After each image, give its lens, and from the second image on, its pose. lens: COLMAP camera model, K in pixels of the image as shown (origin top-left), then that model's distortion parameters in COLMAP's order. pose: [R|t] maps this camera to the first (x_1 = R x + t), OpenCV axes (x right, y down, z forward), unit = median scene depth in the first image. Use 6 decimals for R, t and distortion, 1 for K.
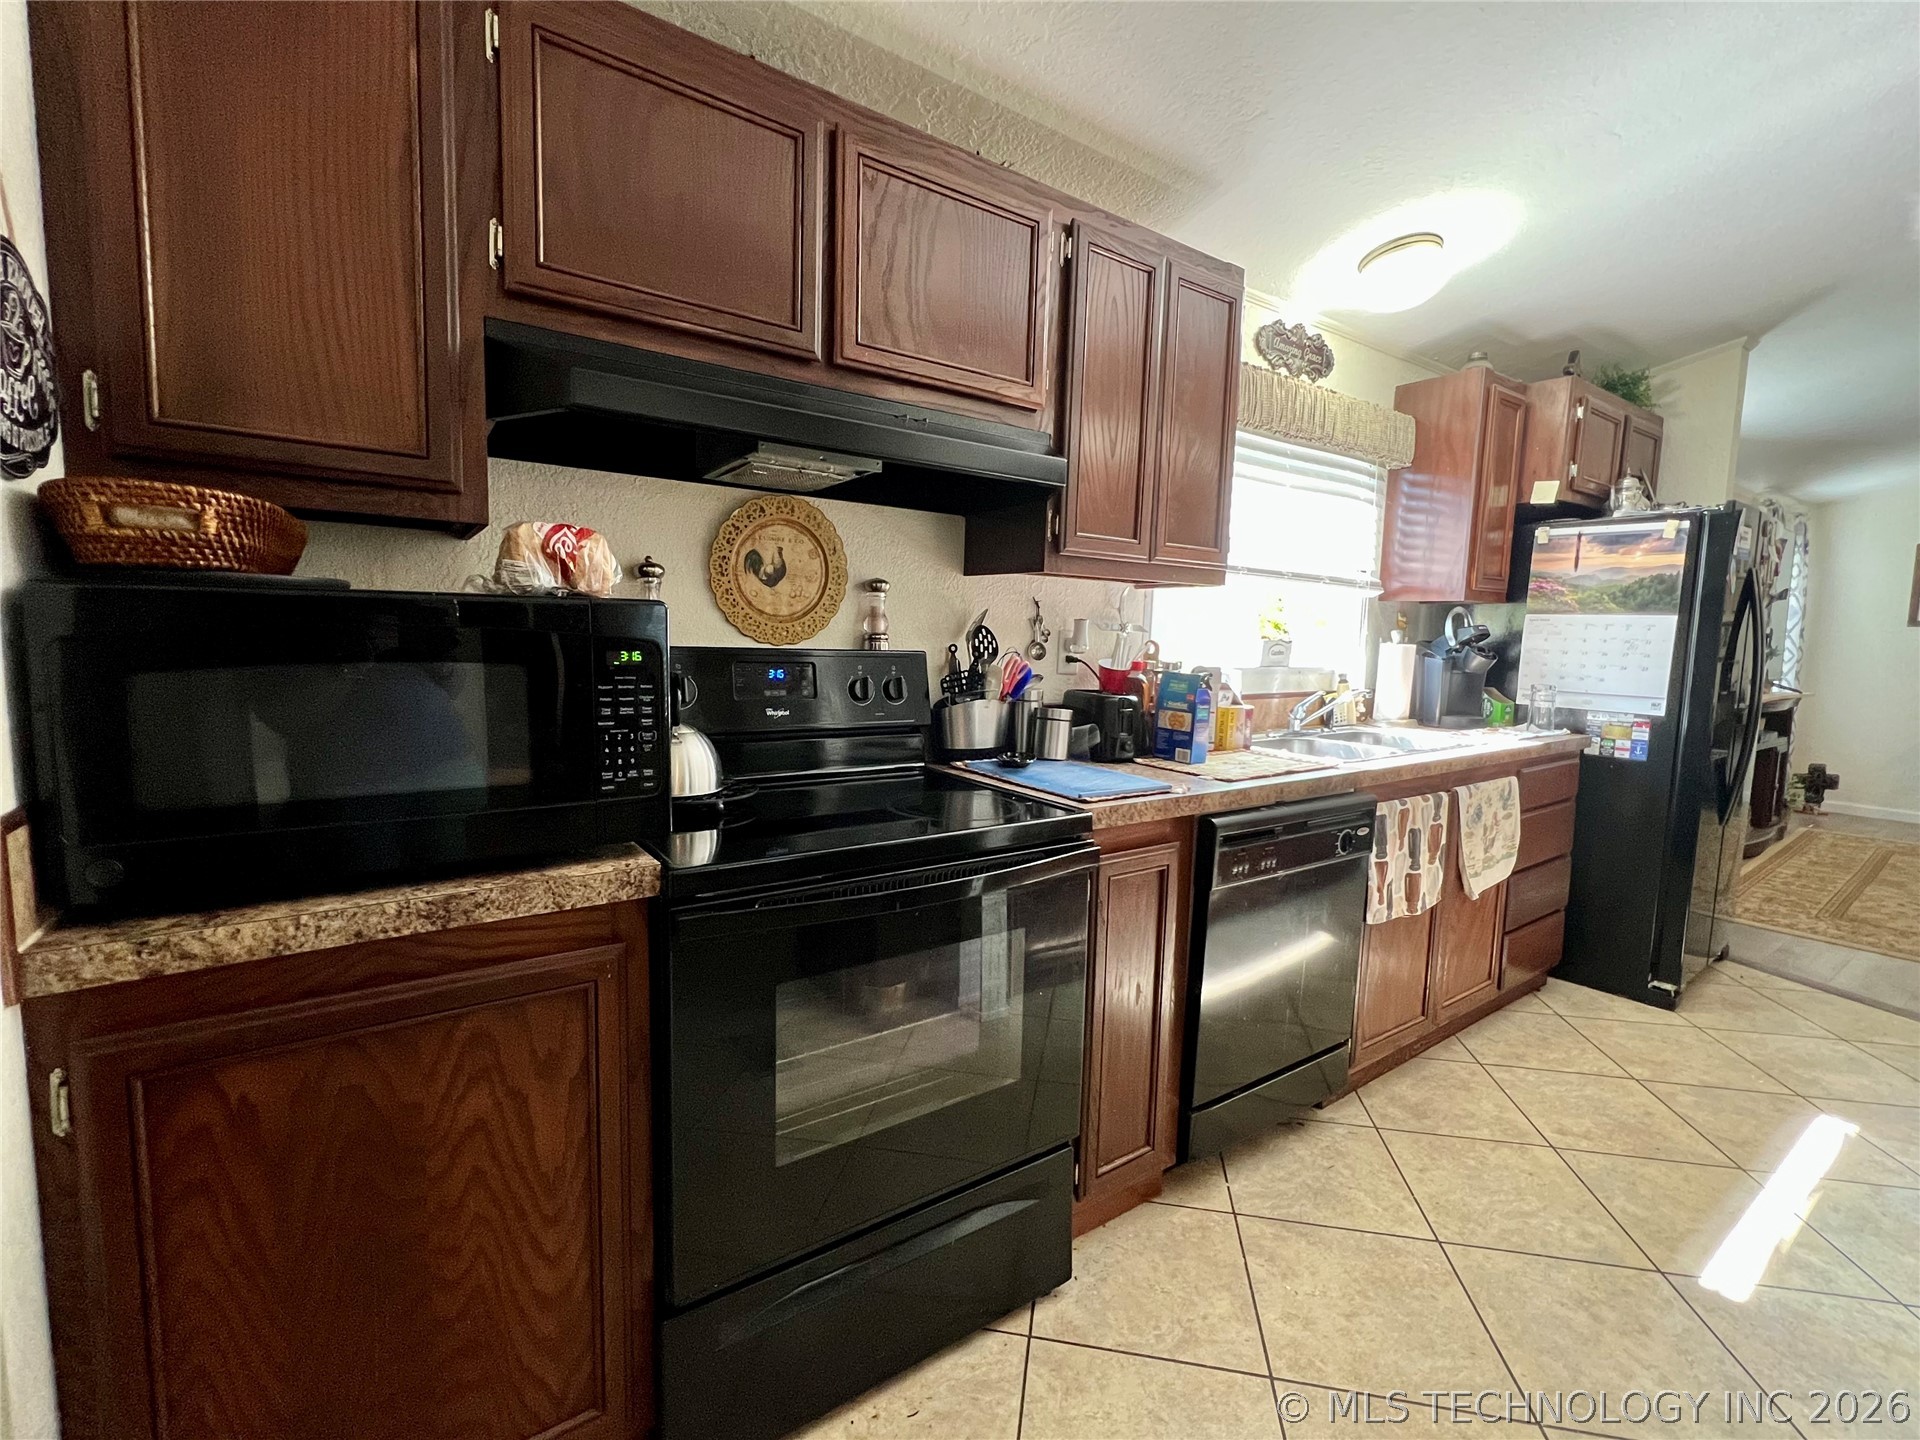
lens RADIAL K [[840.1, 0, 954.5], [0, 840.1, 717.6], [0, 0, 1]] dist [-0.000488, 0.000556]
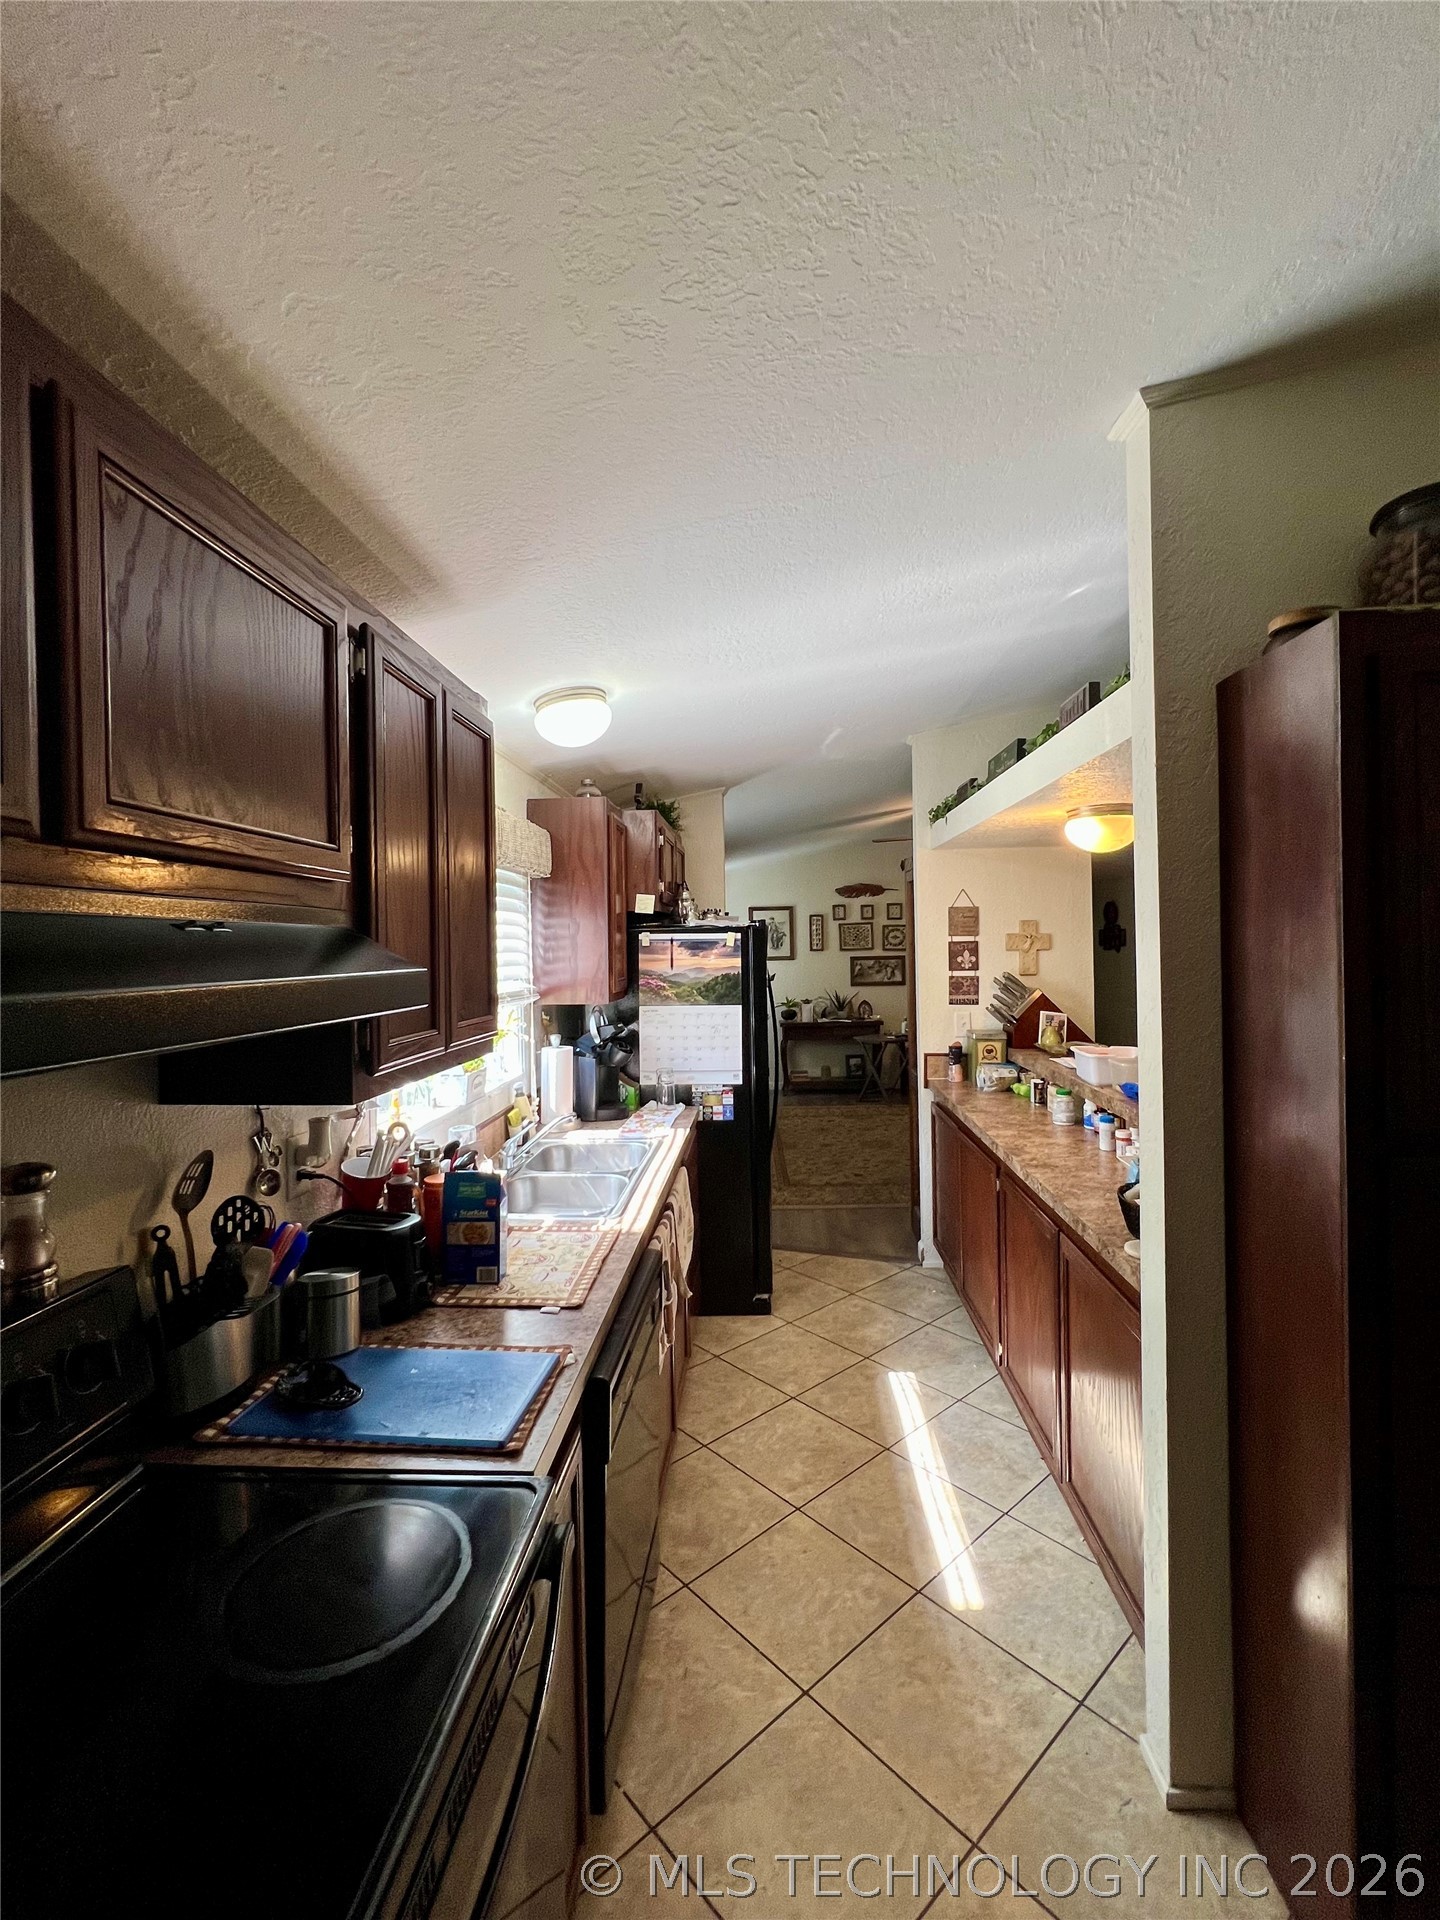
lens RADIAL K [[834.0, 0, 726.8], [0, 834.0, 952.5], [0, 0, 1]] dist [-0.003119, 0.000225]
pose [[0.618495, -0.041062, 0.784715, -0.226514], [0.112199, 0.993016, -0.036471, -0.230744], [-0.777737, 0.110602, 0.618783, 0.315357]]
